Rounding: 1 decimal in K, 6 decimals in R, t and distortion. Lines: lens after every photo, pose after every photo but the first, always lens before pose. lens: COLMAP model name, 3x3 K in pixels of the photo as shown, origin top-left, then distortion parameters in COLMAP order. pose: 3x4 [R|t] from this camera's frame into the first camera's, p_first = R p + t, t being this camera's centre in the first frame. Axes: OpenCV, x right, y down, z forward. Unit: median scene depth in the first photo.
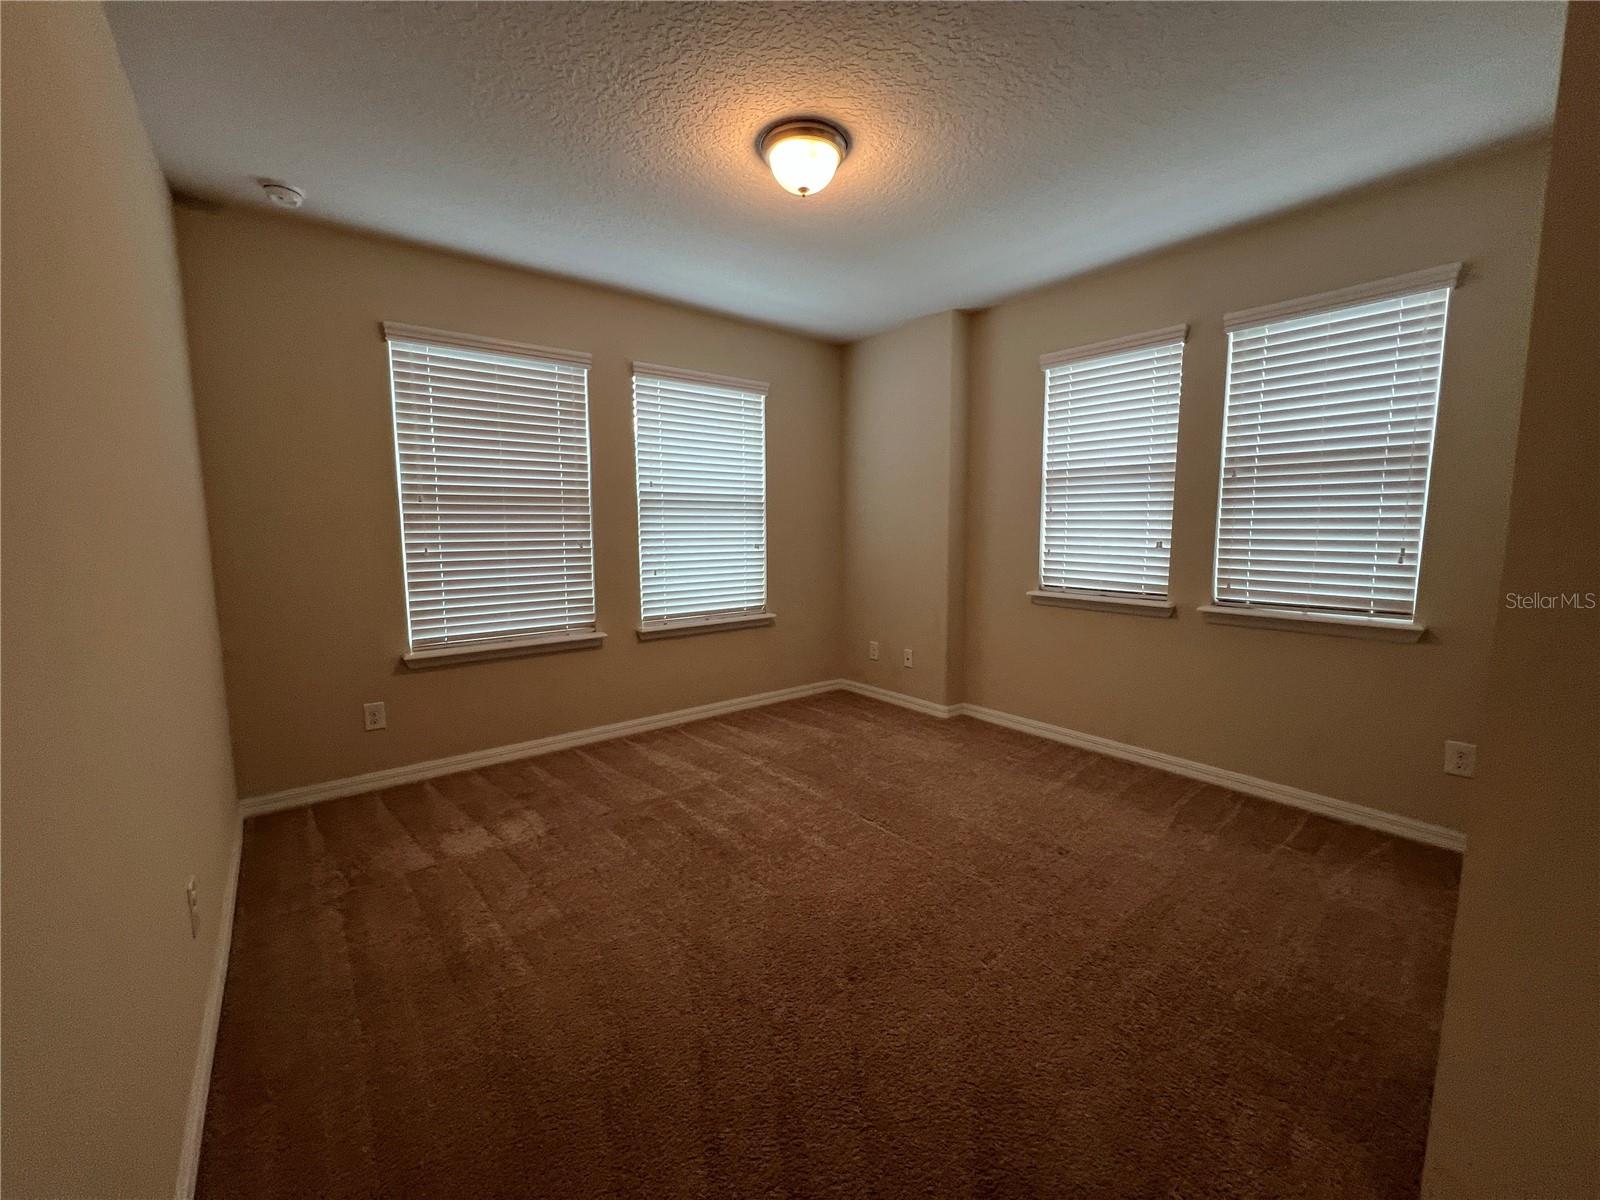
lens RADIAL K [[639.6, 0, 796.4], [0, 639.6, 598.1], [0, 0, 1]] dist [-0.001774, -0.000549]
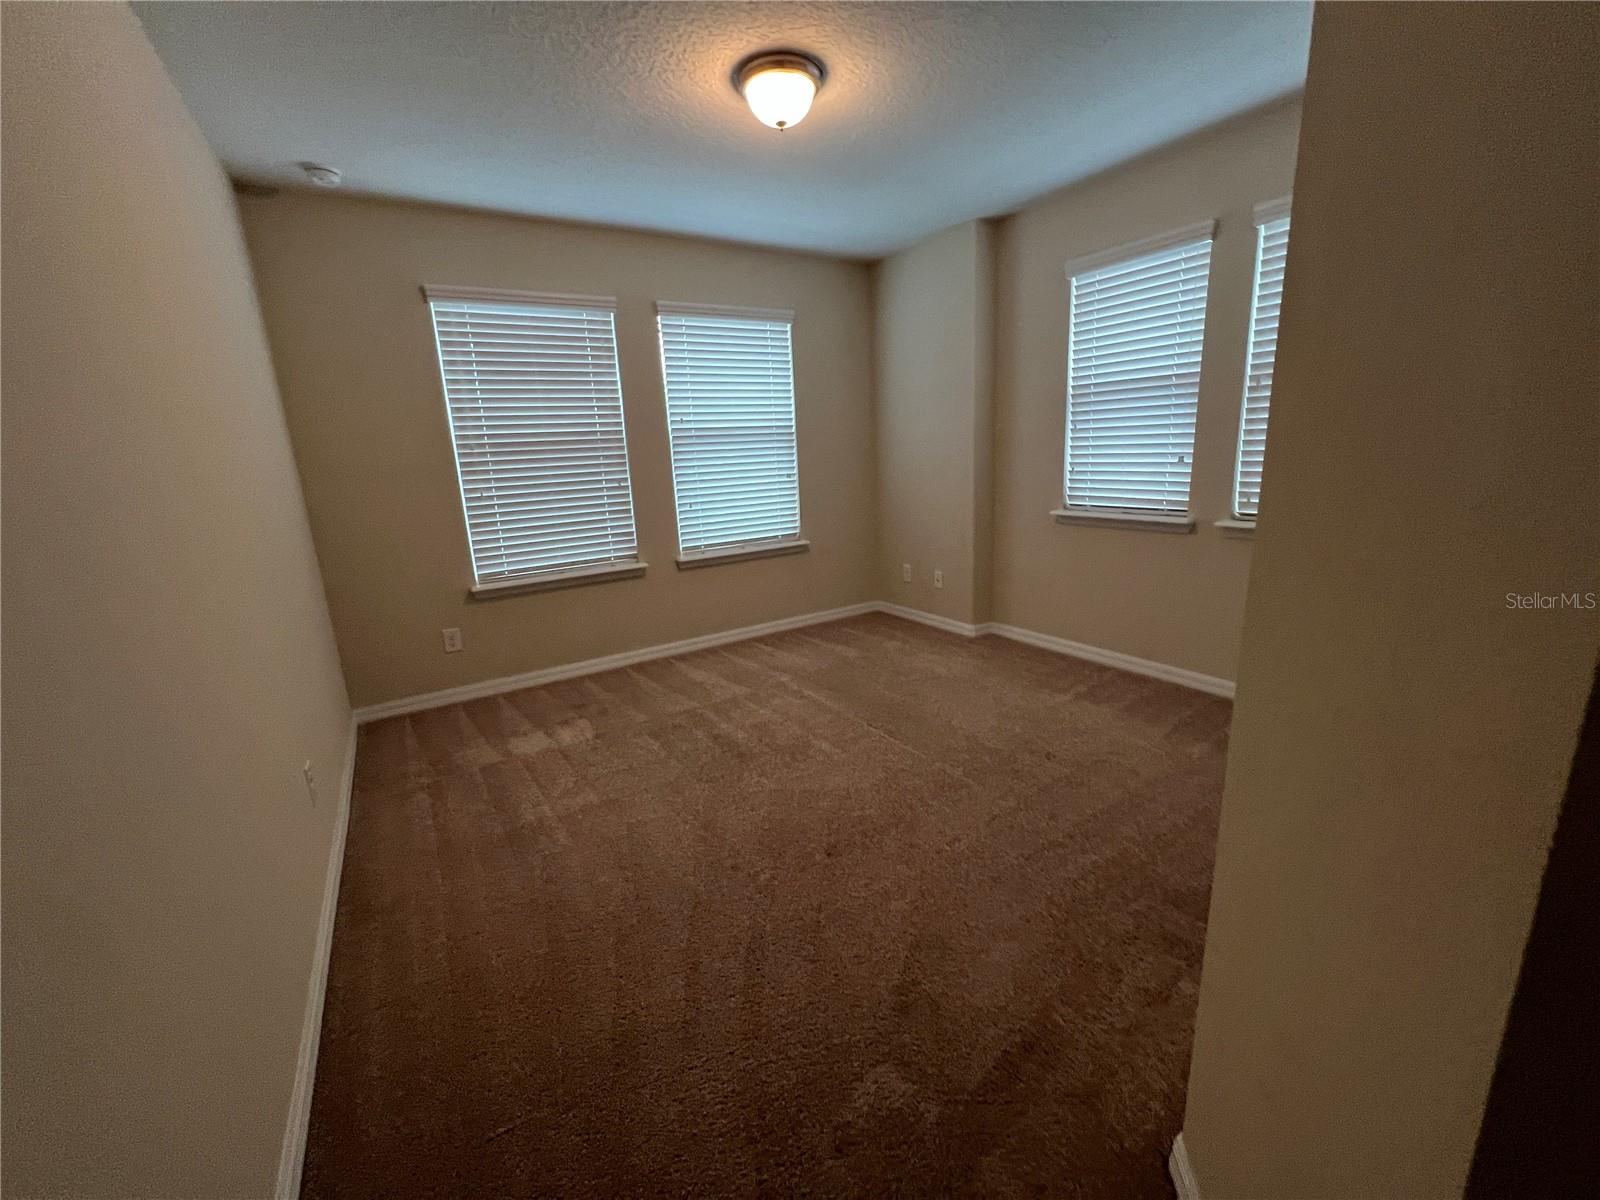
lens RADIAL K [[639.6, 0, 796.4], [0, 639.6, 598.1], [0, 0, 1]] dist [-0.001774, -0.000549]
pose [[0.992339, -0.018982, -0.122075, 0.101020], [0.033323, 0.992627, 0.116536, -0.005975], [0.118963, -0.119711, 0.985656, -0.061185]]
